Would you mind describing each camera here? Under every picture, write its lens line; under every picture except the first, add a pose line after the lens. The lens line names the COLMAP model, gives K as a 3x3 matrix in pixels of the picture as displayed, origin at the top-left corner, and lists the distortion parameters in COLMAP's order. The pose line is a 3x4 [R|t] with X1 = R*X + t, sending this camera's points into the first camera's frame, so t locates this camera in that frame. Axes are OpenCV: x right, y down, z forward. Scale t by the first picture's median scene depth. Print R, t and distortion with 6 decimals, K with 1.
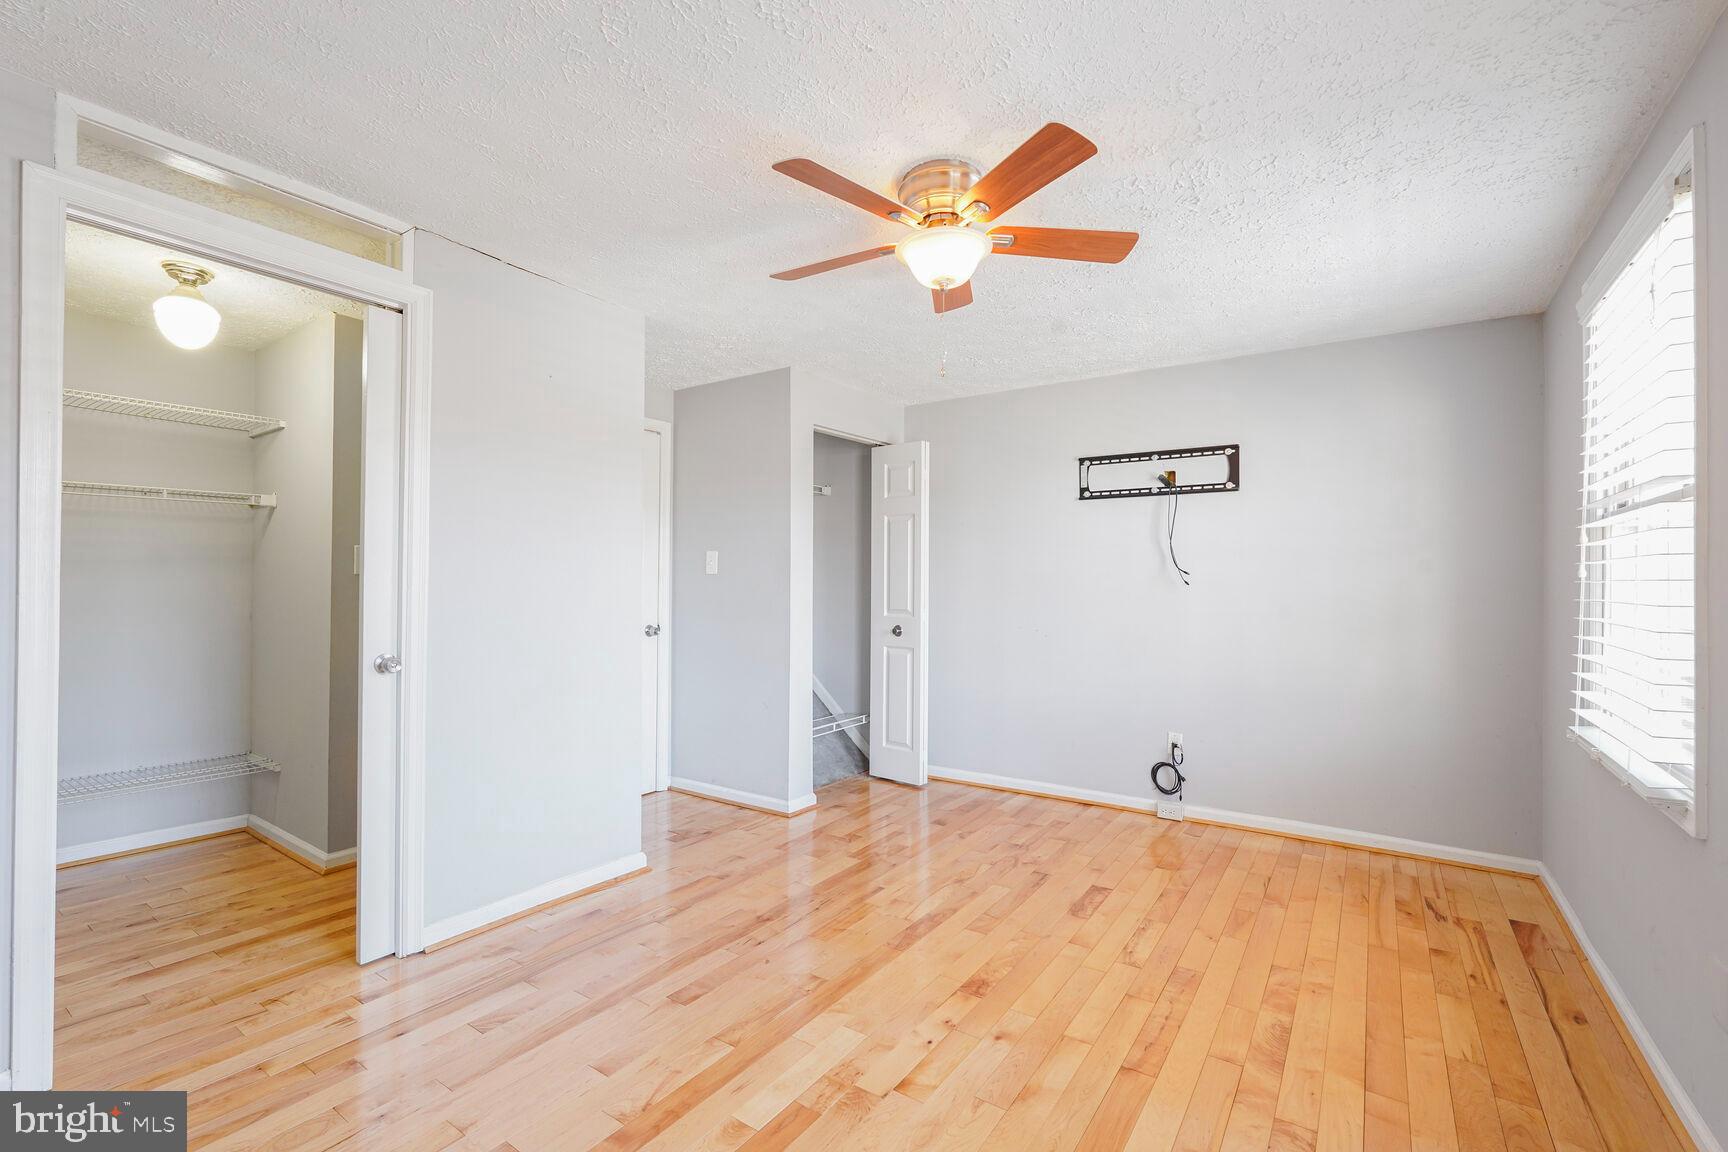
lens RADIAL K [[753.5, 0, 867.1], [0, 753.5, 581.7], [0, 0, 1]] dist [-0.016372, 0.000228]
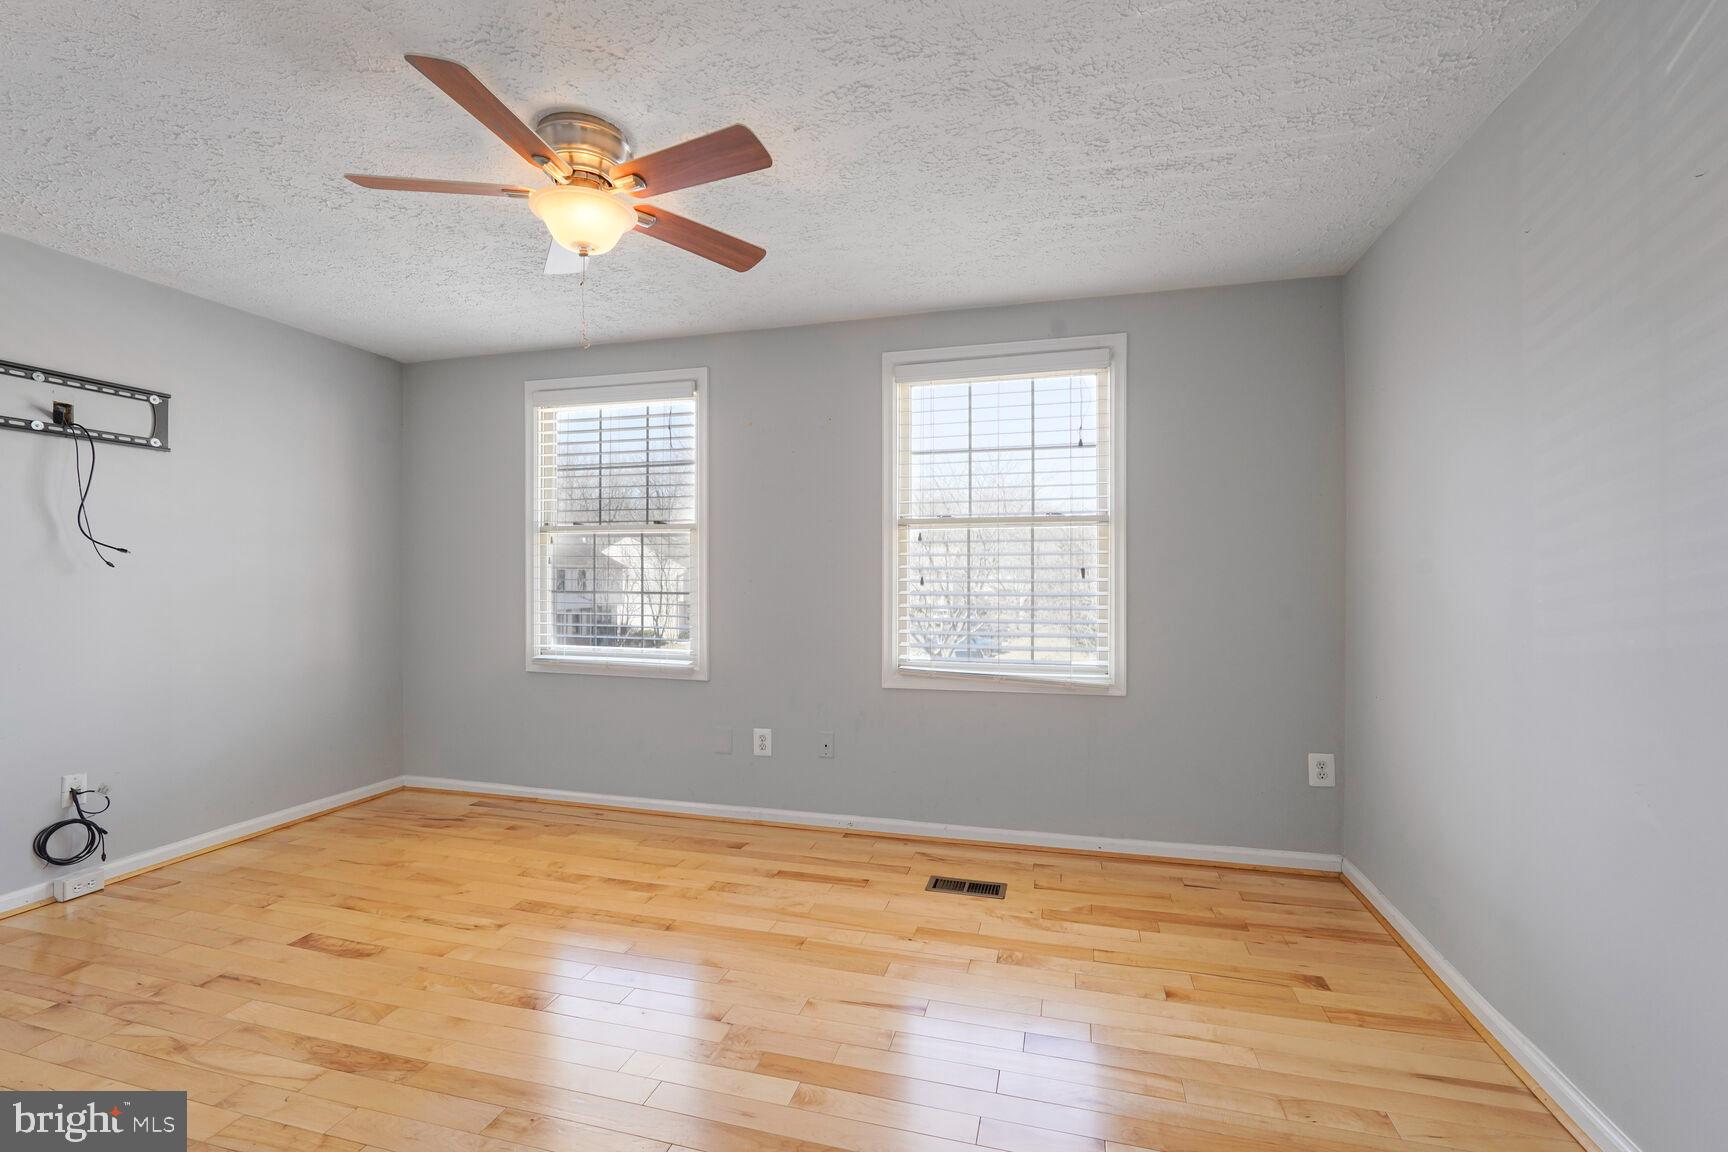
lens RADIAL K [[562.4, 0, 947.5], [0, 562.4, 577.8], [0, 0, 1]] dist [0.000627, 0.000006]
pose [[-0.304858, -0.013072, 0.952308, -0.397654], [-0.010033, 0.999894, 0.010513, 0.001552], [-0.952345, -0.006350, -0.304957, 0.431643]]
